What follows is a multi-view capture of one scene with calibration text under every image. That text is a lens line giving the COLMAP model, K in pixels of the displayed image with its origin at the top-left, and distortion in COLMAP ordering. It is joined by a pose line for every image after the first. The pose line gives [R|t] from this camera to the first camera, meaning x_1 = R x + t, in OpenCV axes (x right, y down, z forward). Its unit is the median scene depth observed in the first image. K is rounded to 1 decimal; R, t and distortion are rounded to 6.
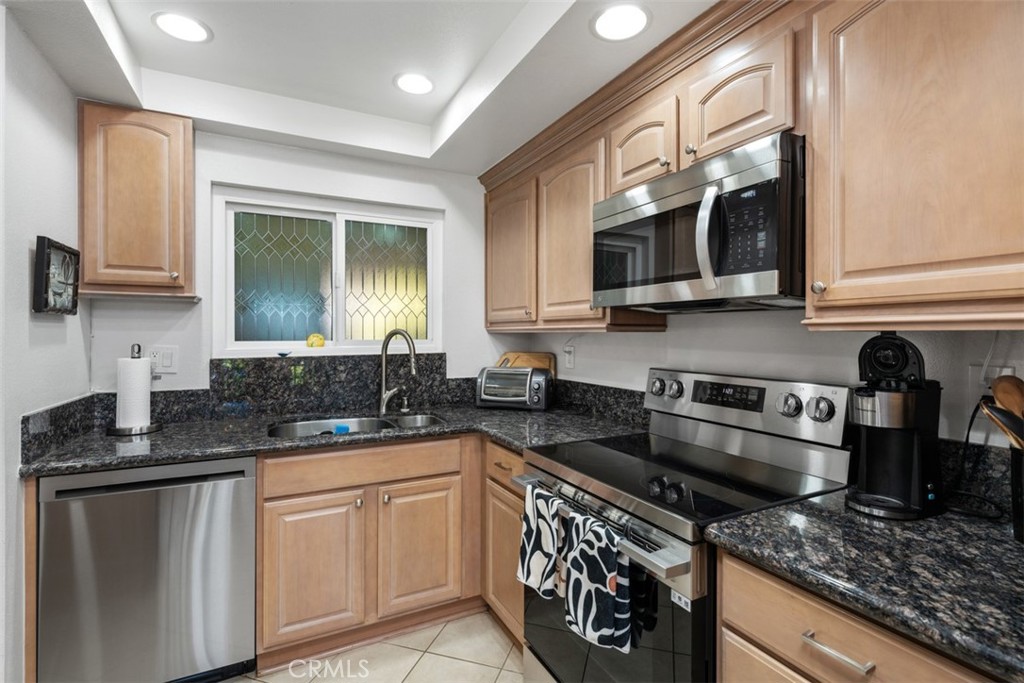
lens RADIAL K [[489.1, 0, 514.0], [0, 489.1, 337.6], [0, 0, 1]] dist [-0.000648, 0.000255]
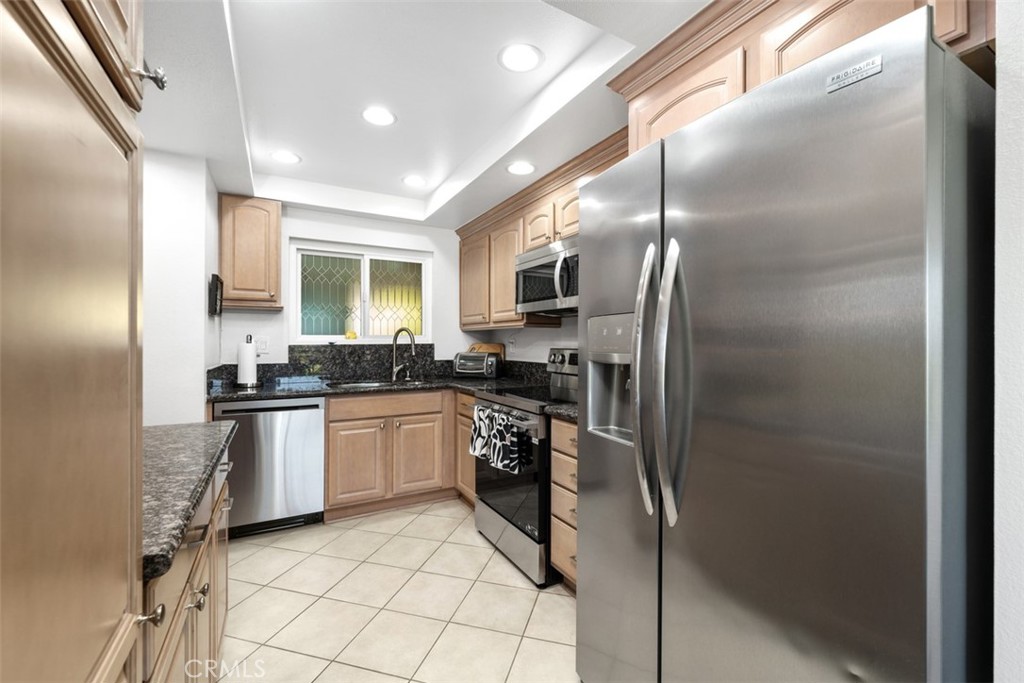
lens RADIAL K [[431.1, 0, 512.4], [0, 431.1, 340.9], [0, 0, 1]] dist [0.000682, 0.000007]
pose [[0.999464, -0.000496, 0.032727, 0.089673], [0.000831, 0.999947, -0.010245, 0.050226], [-0.032720, 0.010267, 0.999412, -0.522243]]
